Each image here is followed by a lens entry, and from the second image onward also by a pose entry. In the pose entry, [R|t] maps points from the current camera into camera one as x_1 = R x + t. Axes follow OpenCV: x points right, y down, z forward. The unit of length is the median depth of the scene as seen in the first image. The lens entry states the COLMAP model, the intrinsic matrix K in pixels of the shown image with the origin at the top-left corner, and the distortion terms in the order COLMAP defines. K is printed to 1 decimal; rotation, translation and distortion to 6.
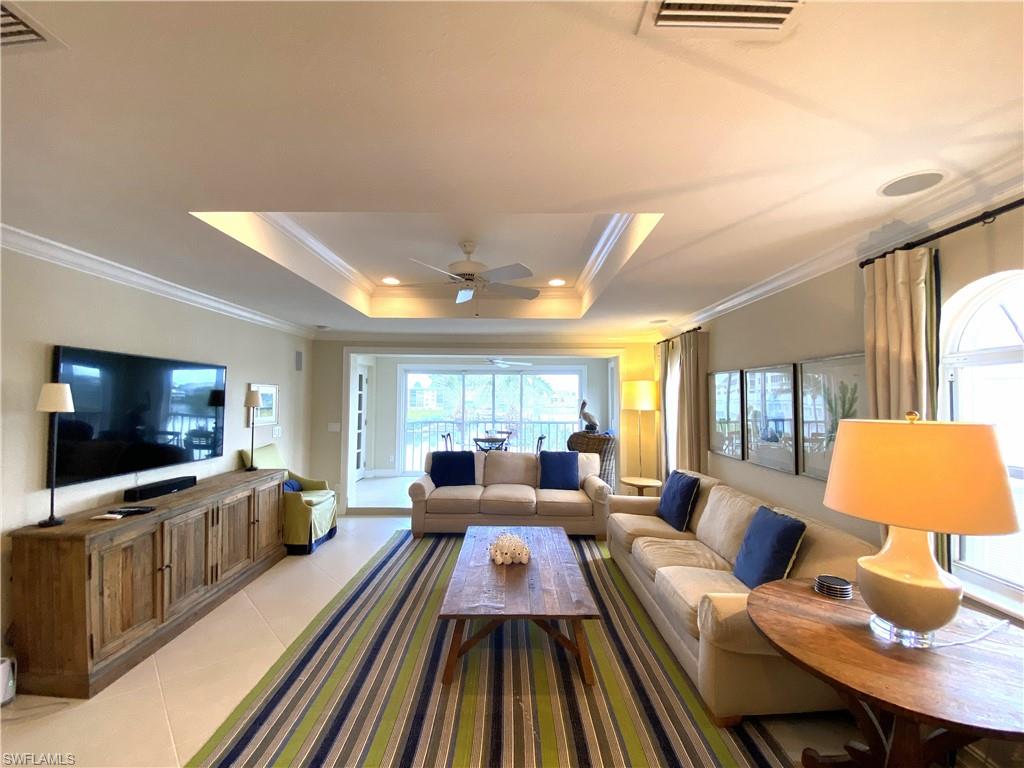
lens RADIAL K [[411.8, 0, 510.2], [0, 411.8, 384.8], [0, 0, 1]] dist [0.028179, -0.024687]
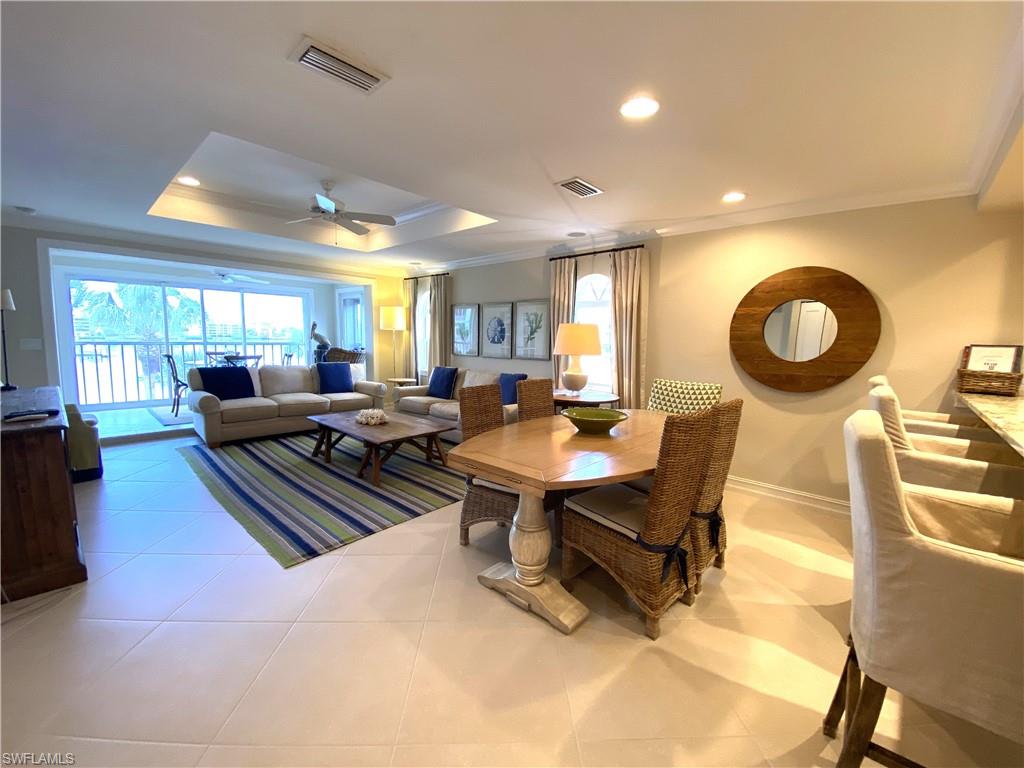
lens RADIAL K [[411.8, 0, 510.2], [0, 411.8, 384.8], [0, 0, 1]] dist [0.028179, -0.024687]
pose [[0.676514, -0.074971, 0.732604, -0.531660], [-0.046132, 0.988536, 0.143762, 0.038517], [-0.734984, -0.131054, 0.665300, -0.228145]]
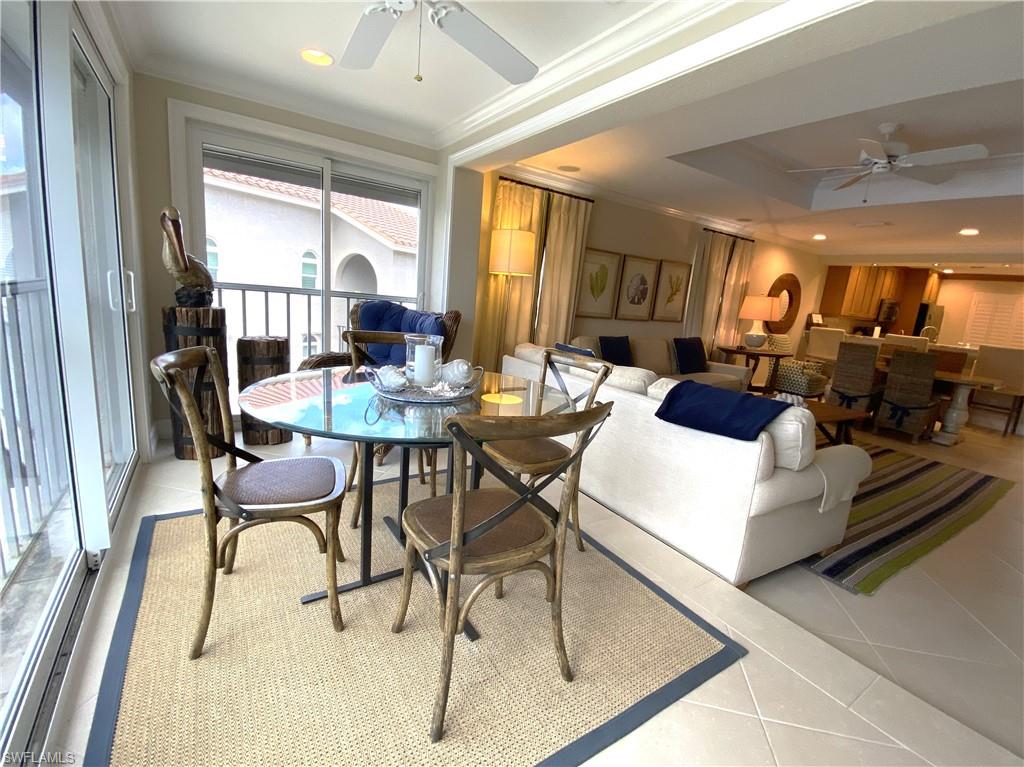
lens RADIAL K [[451.9, 0, 512.0], [0, 451.9, 383.5], [0, 0, 1]] dist [0.000224, -0.011079]
pose [[-0.541069, -0.212568, 0.813670, -0.480158], [-0.119601, 0.977144, 0.175743, 0.141988], [-0.832430, -0.002226, -0.554125, 1.816489]]
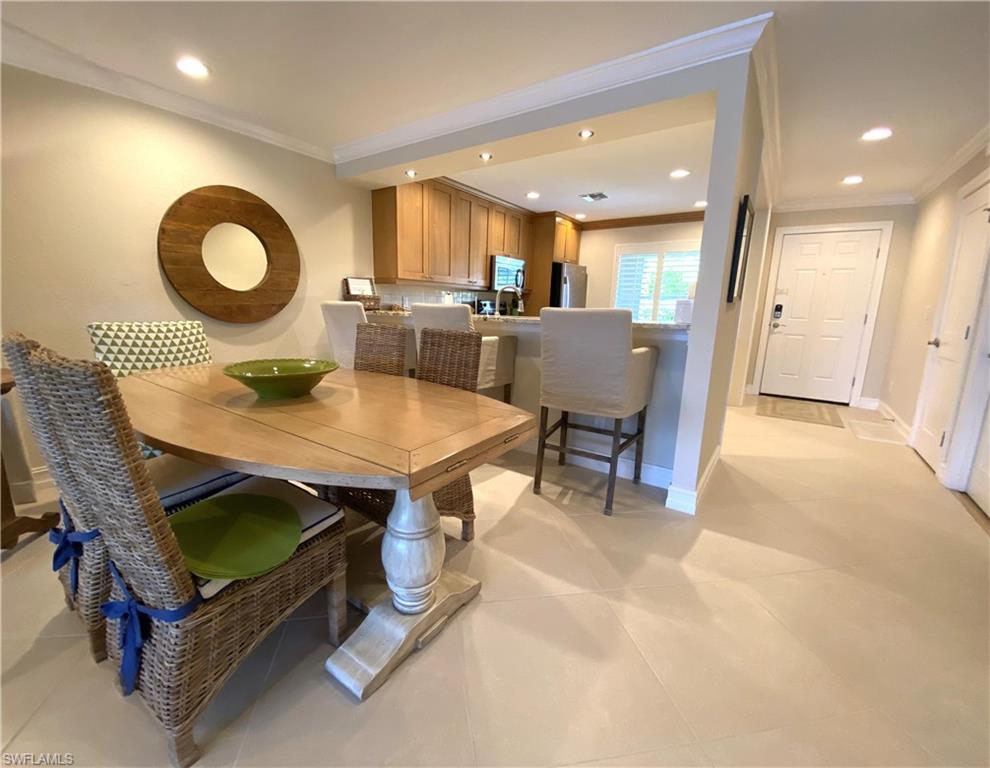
lens RADIAL K [[419.8, 0, 467.0], [0, 419.8, 381.5], [0, 0, 1]] dist [0.021549, -0.000209]
pose [[-0.802600, -0.137278, 0.580507, -0.377934], [-0.054896, 0.986028, 0.157277, 0.105752], [-0.593986, 0.094363, -0.798922, 0.321924]]
